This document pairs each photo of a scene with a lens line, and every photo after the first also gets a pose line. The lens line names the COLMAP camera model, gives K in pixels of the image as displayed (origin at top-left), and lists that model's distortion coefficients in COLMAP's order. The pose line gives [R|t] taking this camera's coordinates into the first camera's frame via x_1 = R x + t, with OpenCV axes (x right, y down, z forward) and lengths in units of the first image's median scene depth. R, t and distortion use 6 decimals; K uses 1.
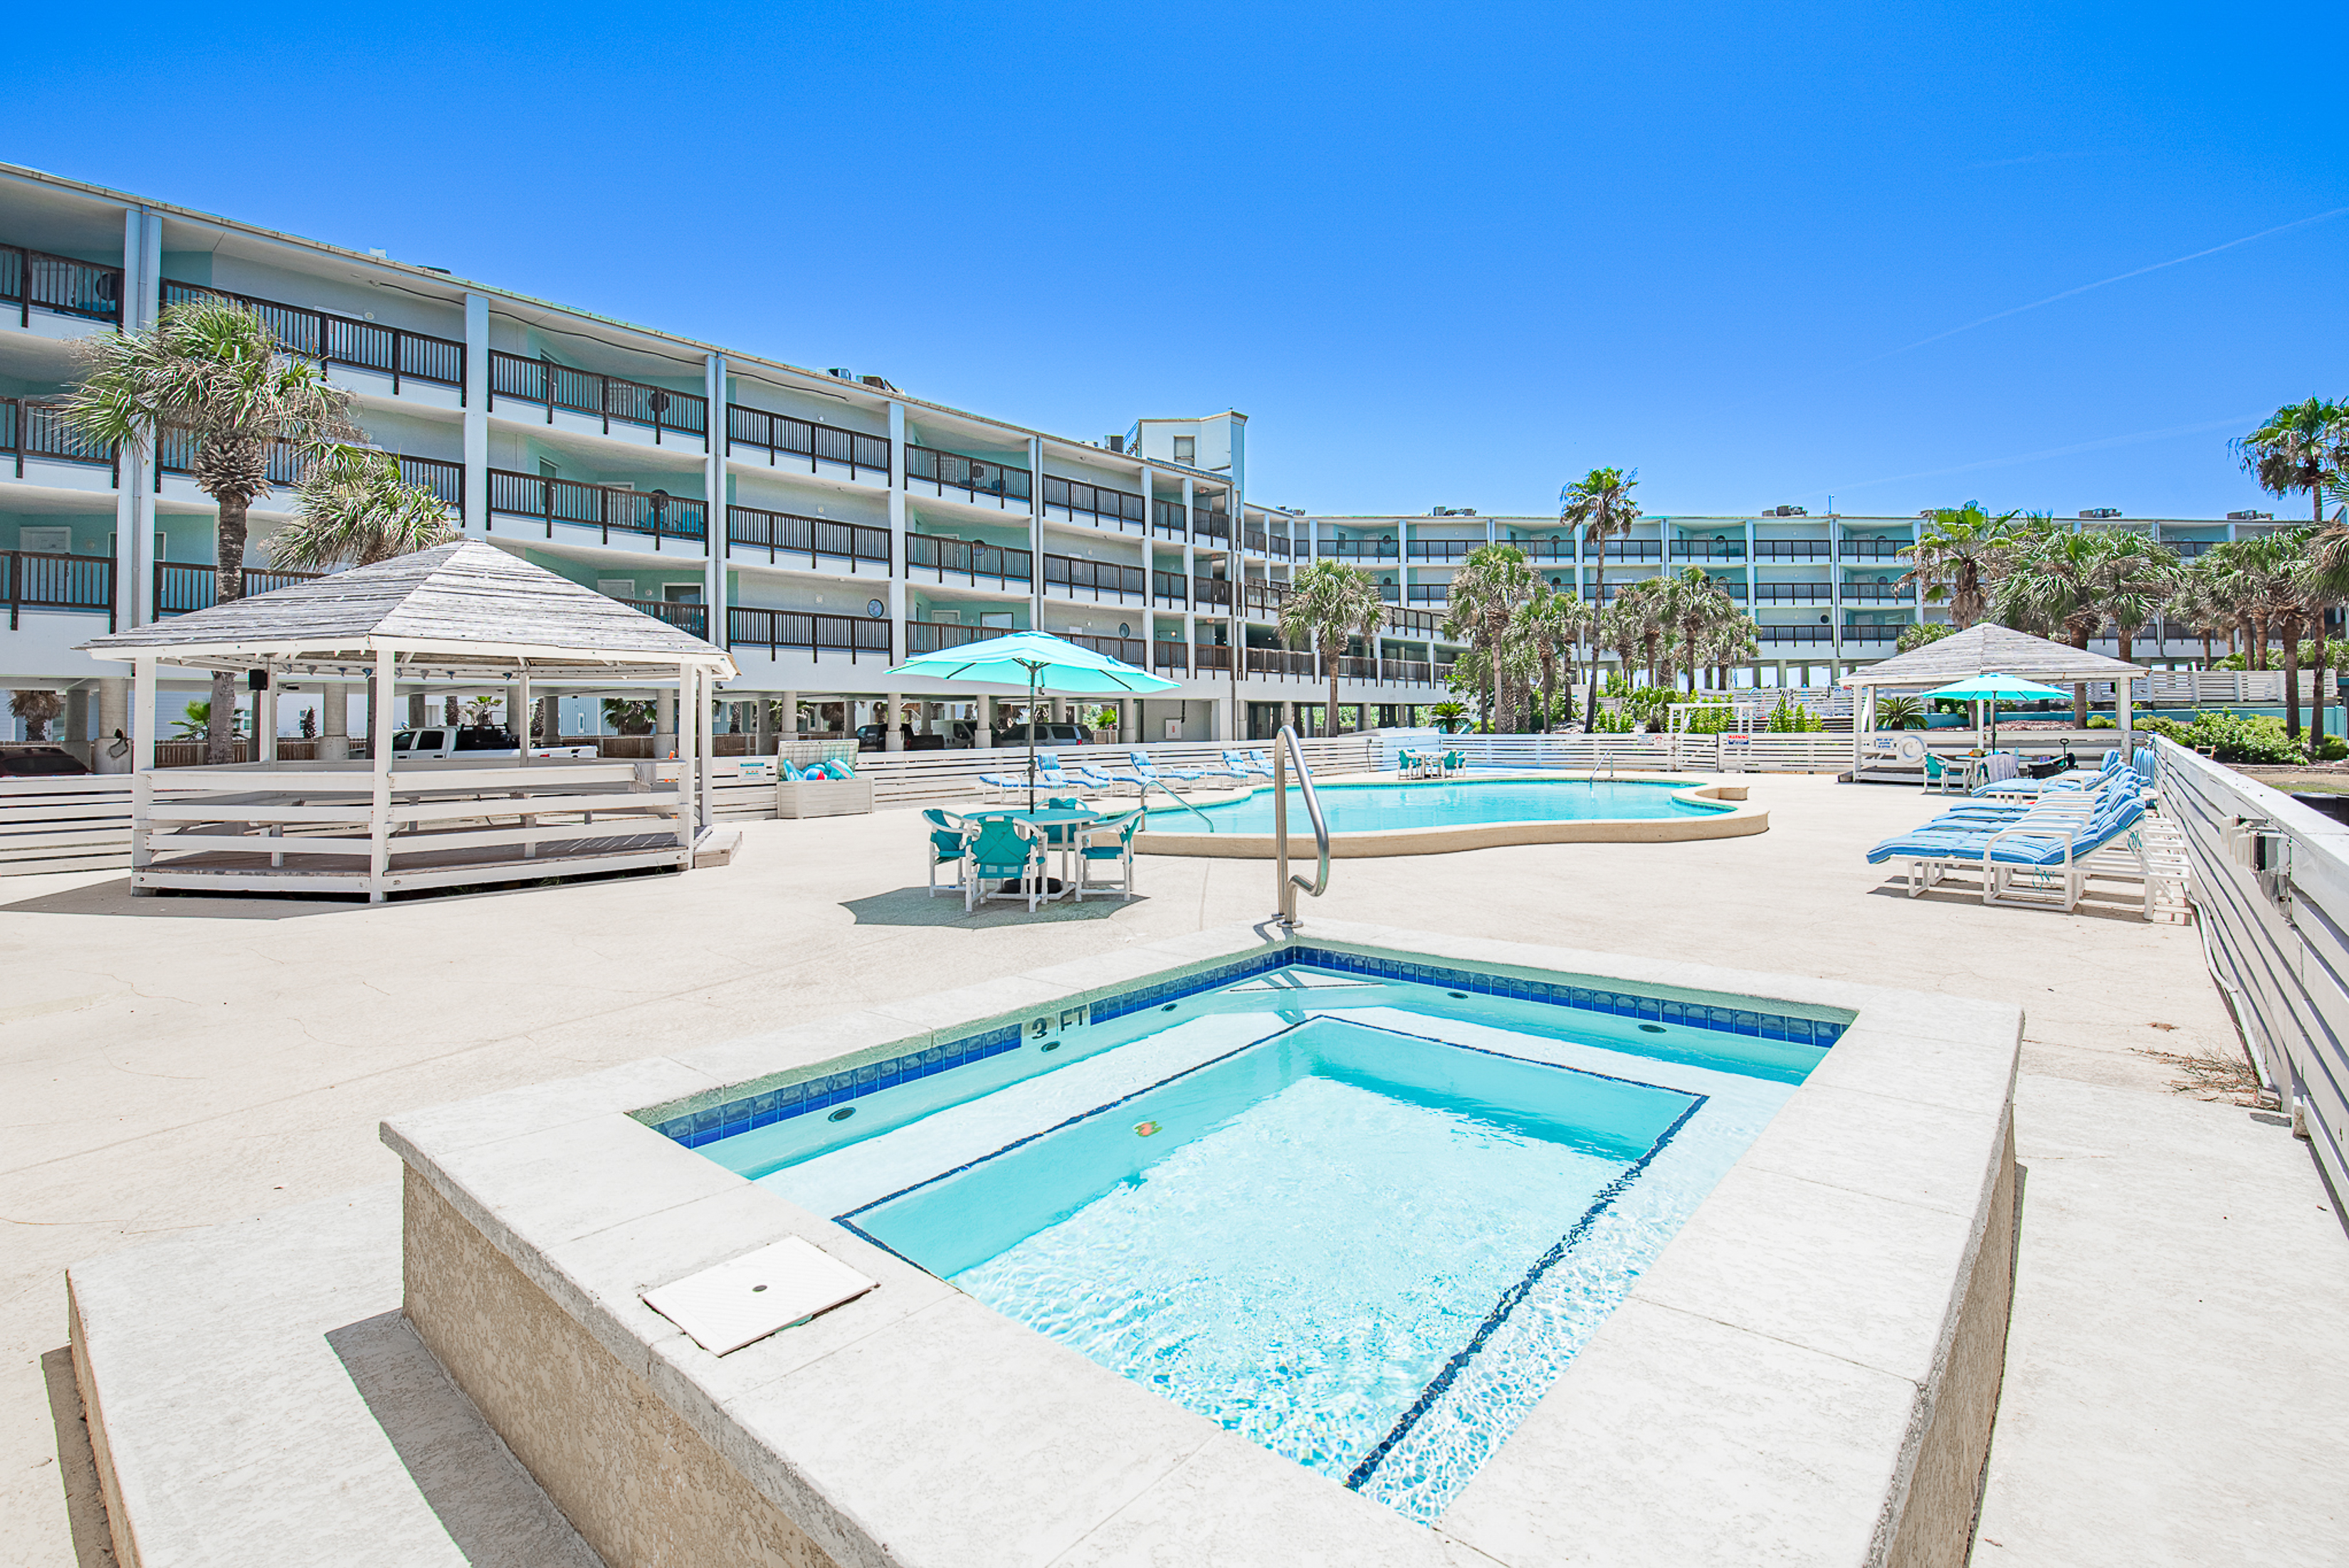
lens RADIAL K [[1088.7, 0, 1173.6], [0, 1088.7, 715.6], [0, 0, 1]] dist [-0.010891, -0.001281]
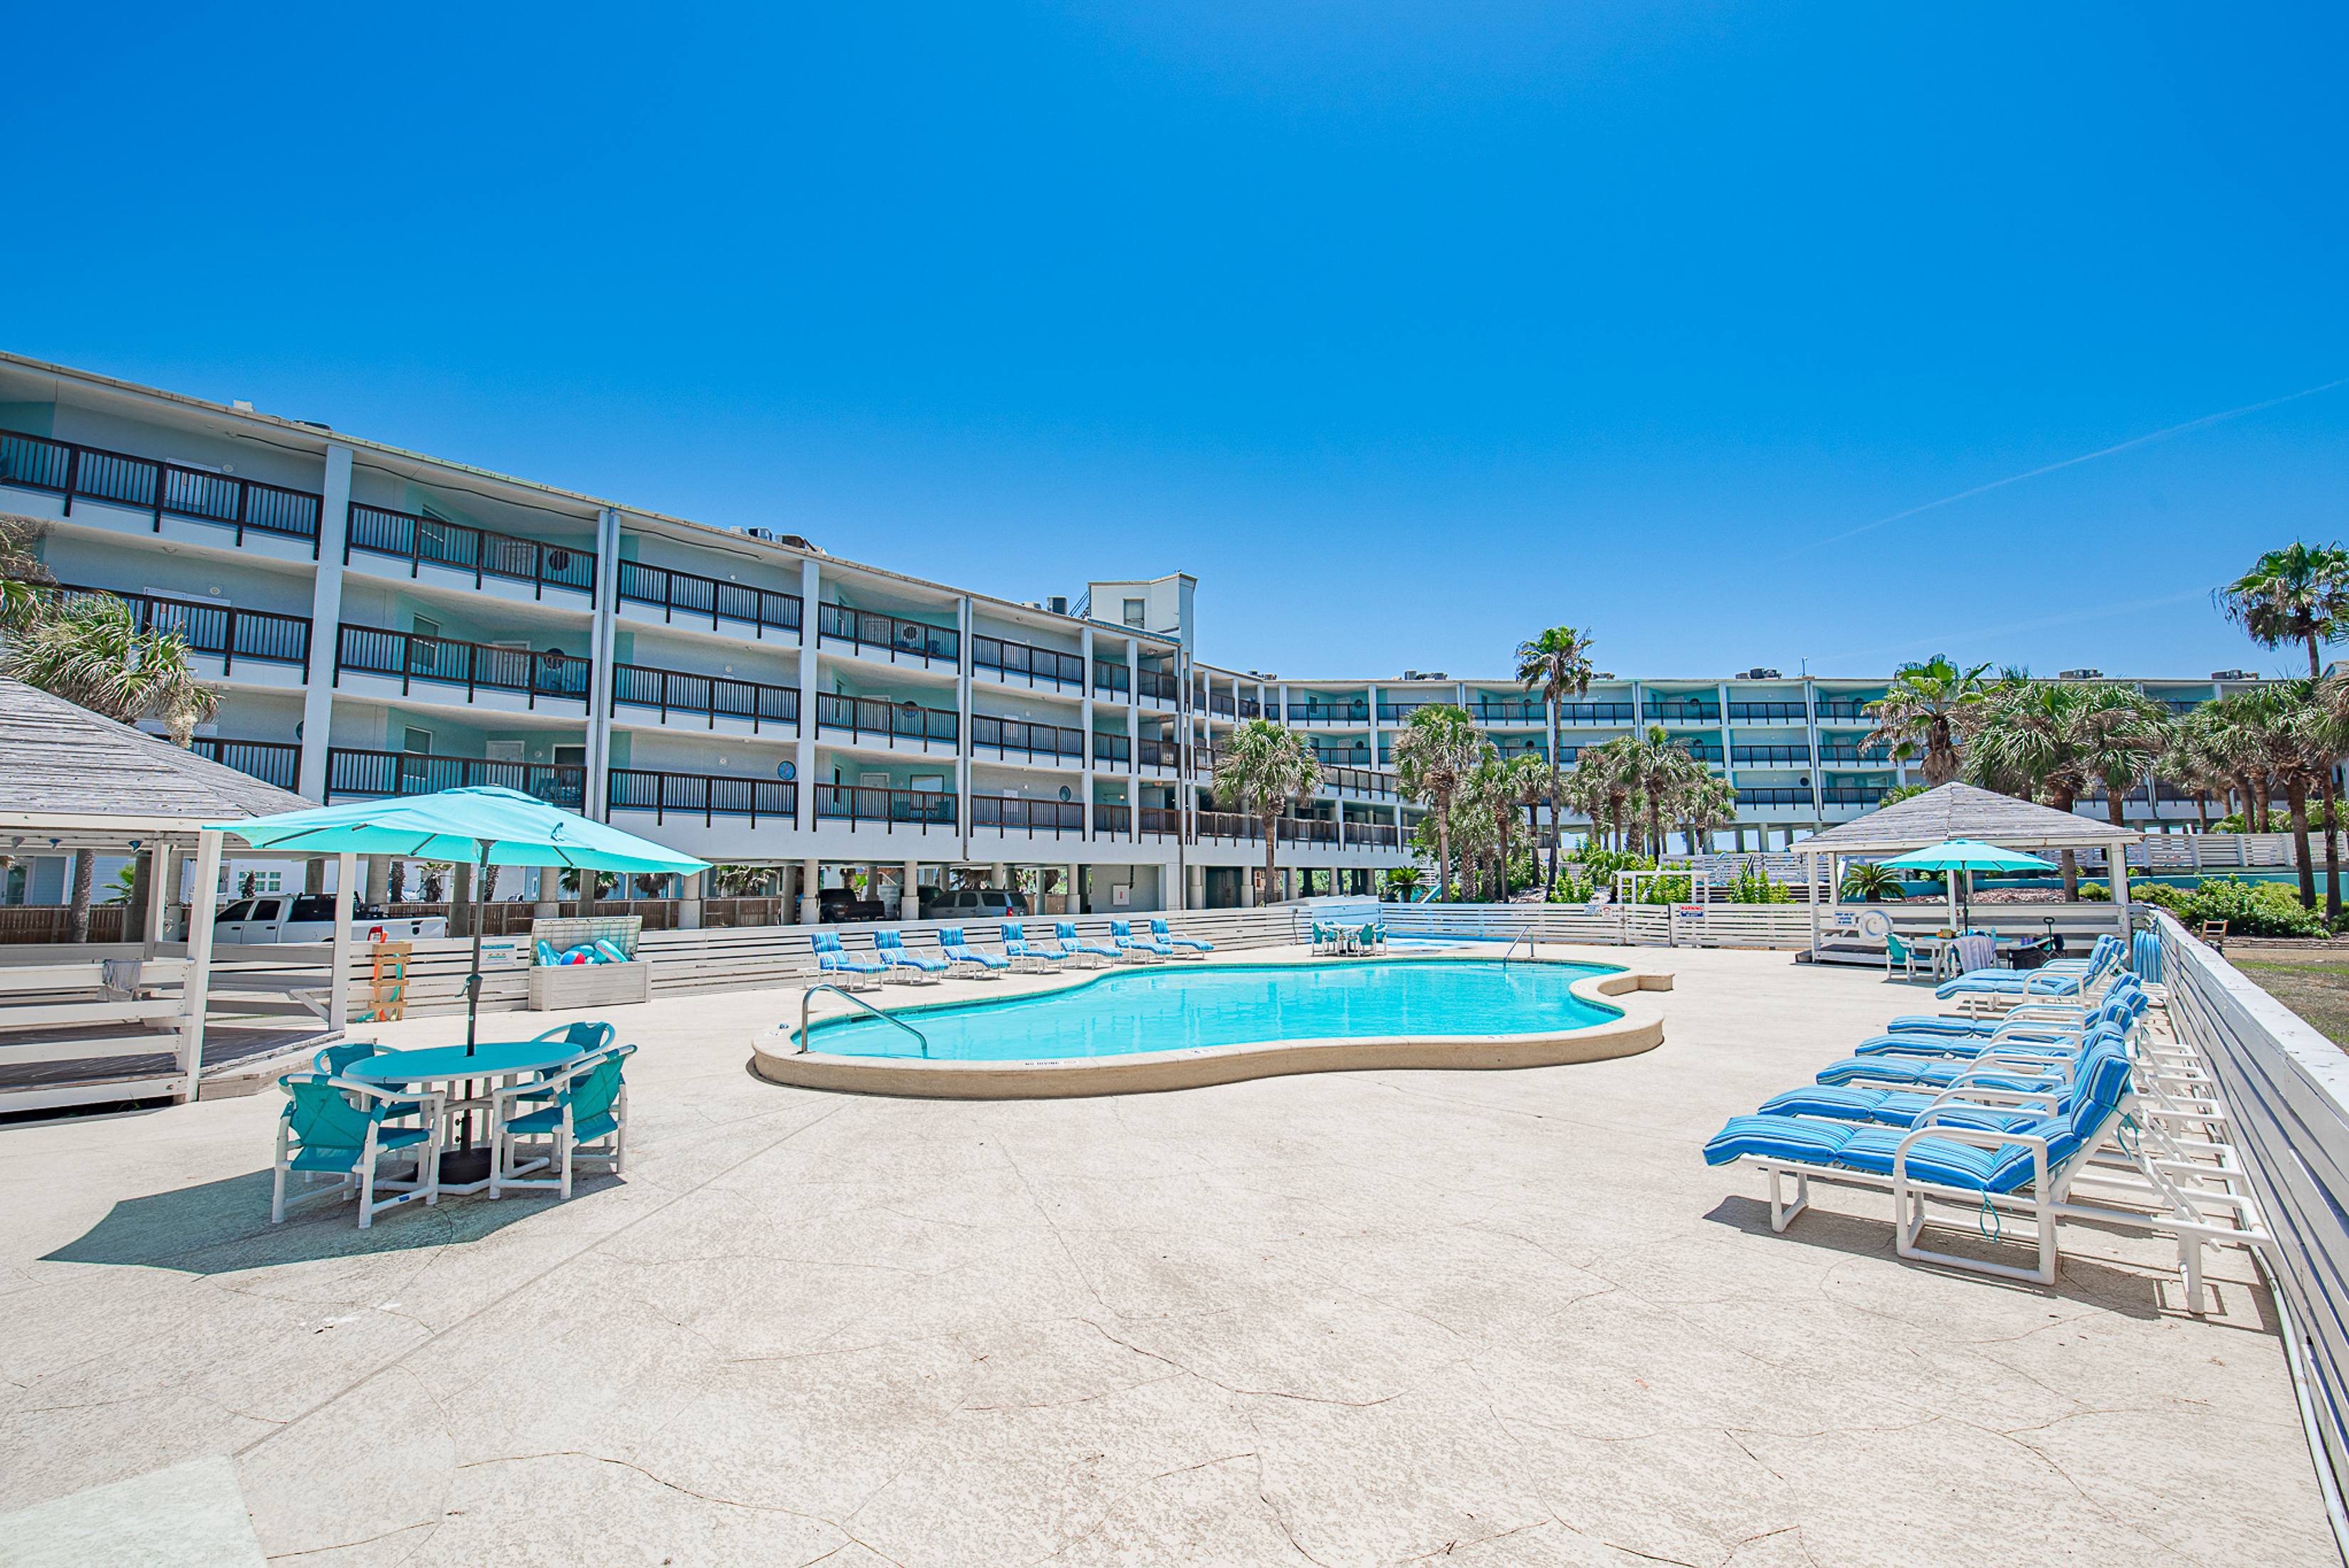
lens RADIAL K [[1021.4, 0, 1181.1], [0, 1021.4, 788.8], [0, 0, 1]] dist [-0.015665, -0.000180]
pose [[0.999668, -0.001403, -0.025712, 0.091774], [-0.000776, 0.996418, -0.084555, -0.006144], [0.025739, 0.084547, 0.996087, 0.103970]]
